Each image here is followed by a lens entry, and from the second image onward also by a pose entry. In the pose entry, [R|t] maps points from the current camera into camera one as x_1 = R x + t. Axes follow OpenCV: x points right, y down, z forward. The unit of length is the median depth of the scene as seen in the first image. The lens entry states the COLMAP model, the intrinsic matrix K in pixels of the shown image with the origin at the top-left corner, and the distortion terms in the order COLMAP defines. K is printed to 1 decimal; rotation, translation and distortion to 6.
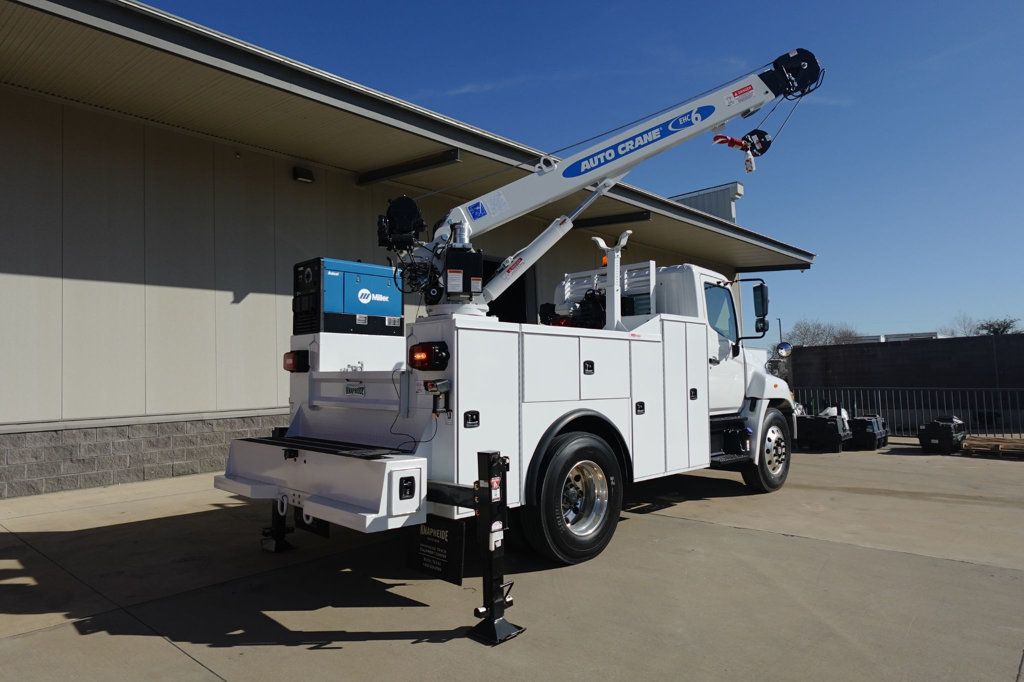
lens RADIAL K [[575.5, 0, 507.9], [0, 575.5, 342.1], [0, 0, 1]] dist [-0.005769, 0.002918]
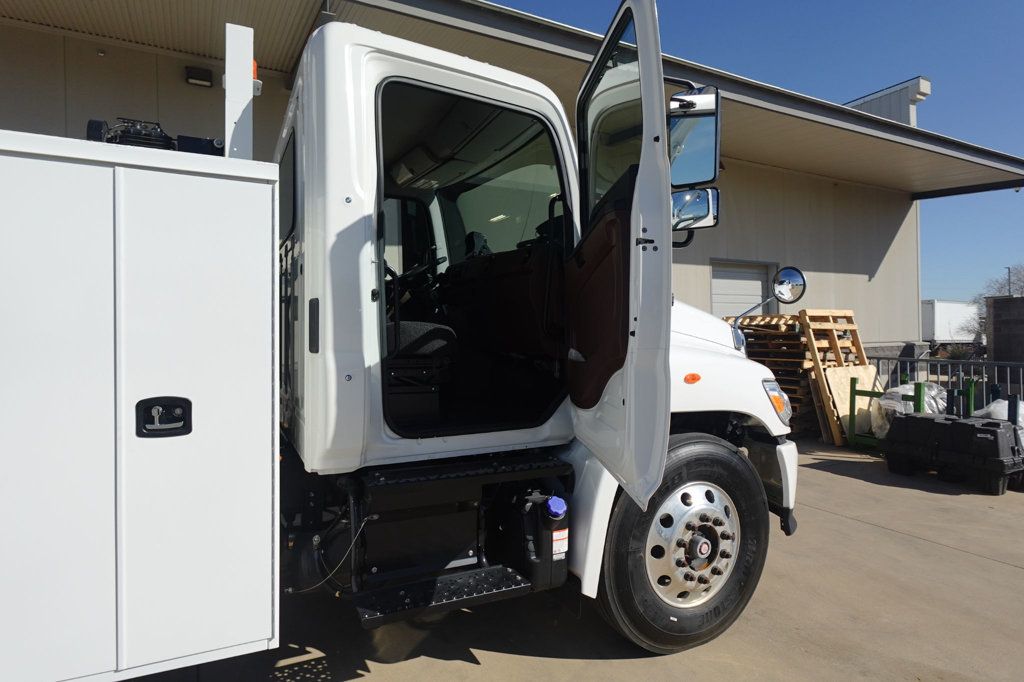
lens RADIAL K [[575.5, 0, 513.0], [0, 575.5, 340.8], [0, 0, 1]] dist [-0.005769, 0.002918]
pose [[0.963484, 0.009506, -0.267598, 0.341487], [0.008804, 0.997705, 0.067141, 0.019436], [0.267622, -0.067045, 0.961188, 0.462421]]
